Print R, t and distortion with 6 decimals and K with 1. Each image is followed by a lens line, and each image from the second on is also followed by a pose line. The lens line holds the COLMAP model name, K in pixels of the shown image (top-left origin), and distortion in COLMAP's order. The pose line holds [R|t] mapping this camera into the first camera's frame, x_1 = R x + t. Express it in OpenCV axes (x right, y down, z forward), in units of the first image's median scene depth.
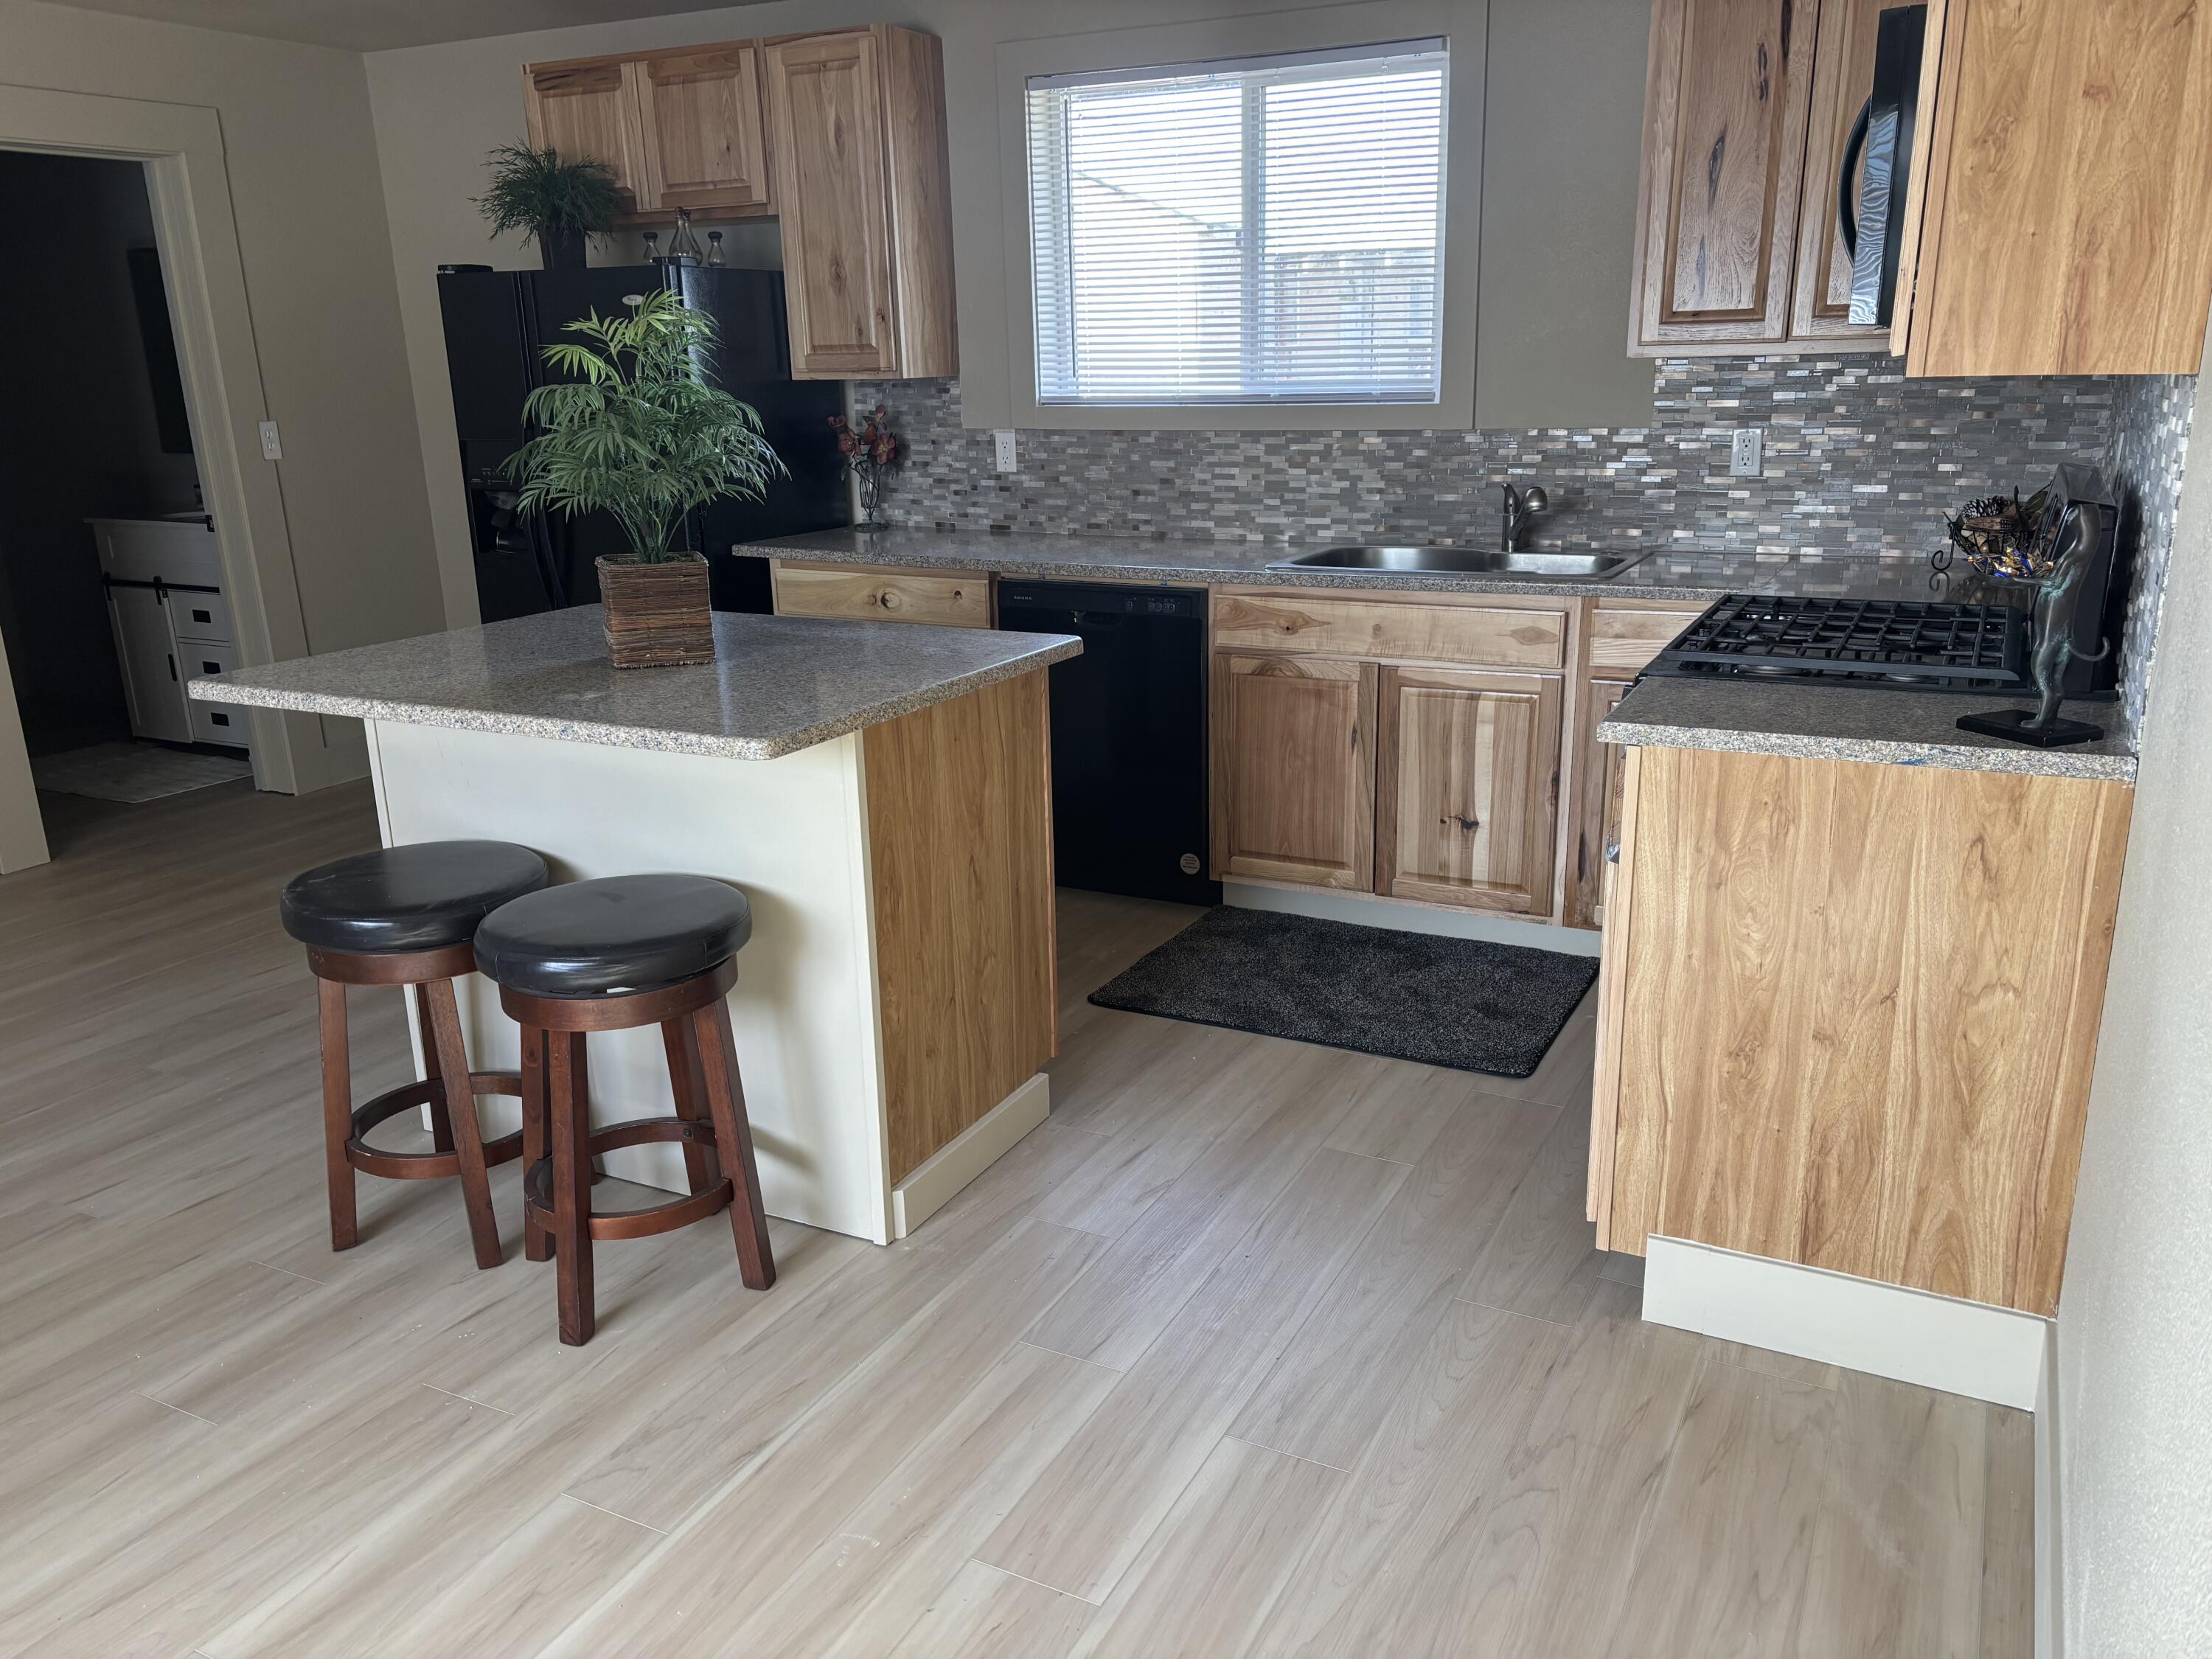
lens RADIAL K [[1647.5, 0, 1107.5], [0, 1647.5, 839.4], [0, 0, 1]] dist [0.023657, -0.004781]
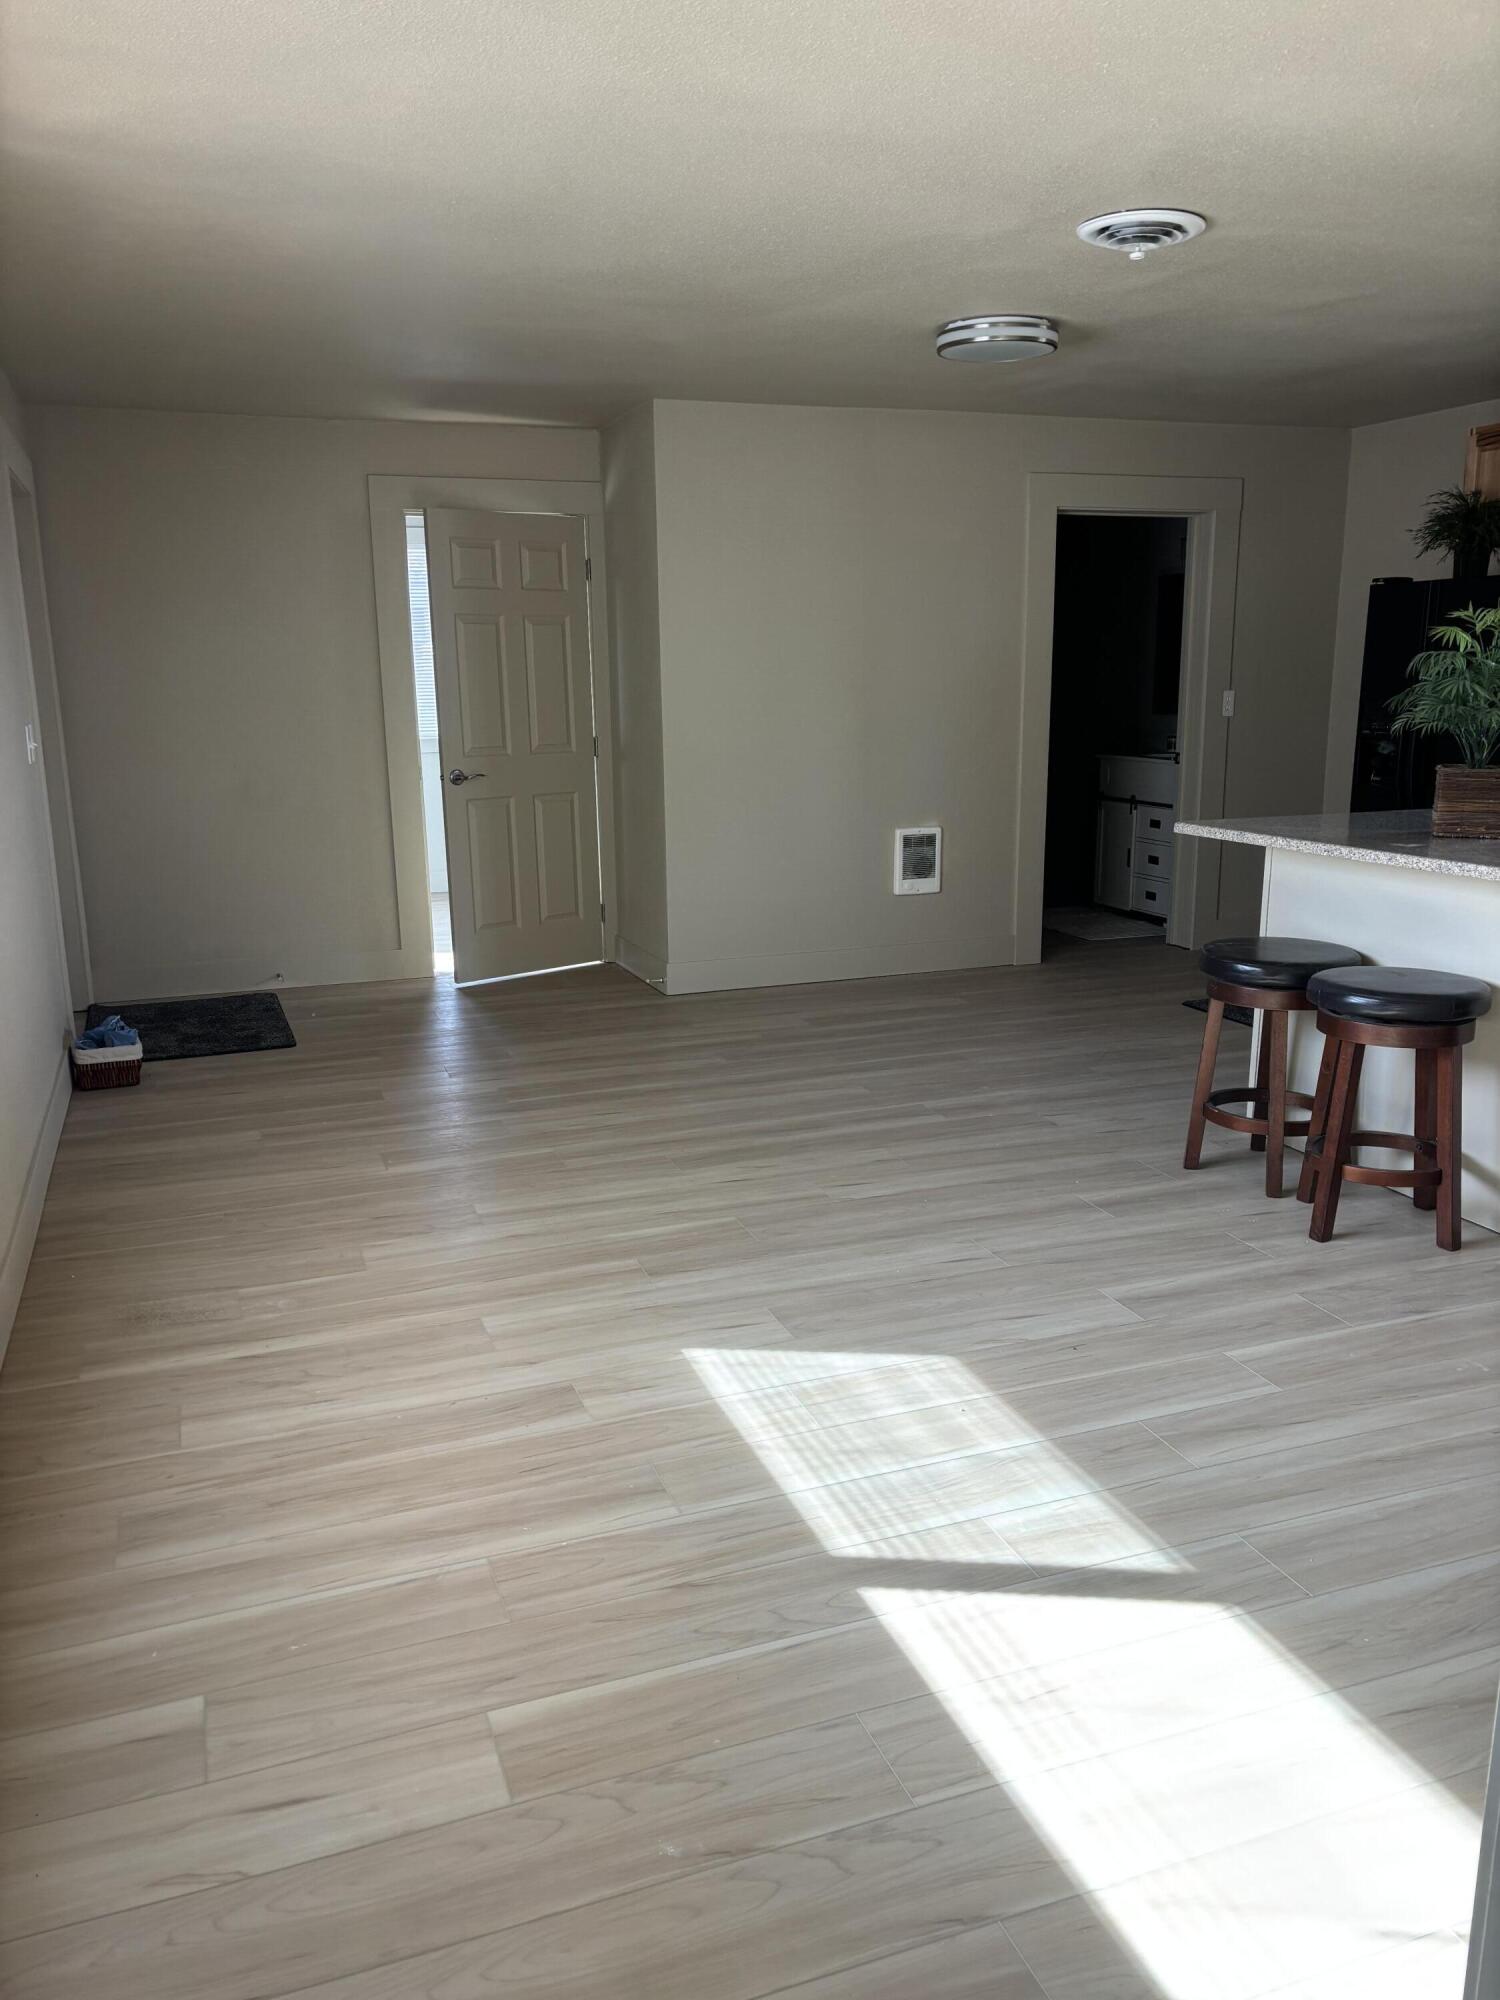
lens RADIAL K [[1489.6, 0, 752.6], [0, 1489.6, 1012.7], [0, 0, 1]] dist [0.023657, -0.004781]
pose [[0.736821, 0.165572, -0.655501, 0.171560], [-0.199827, 0.979566, 0.022809, 0.151464], [0.645882, 0.114180, 0.754850, -0.430233]]
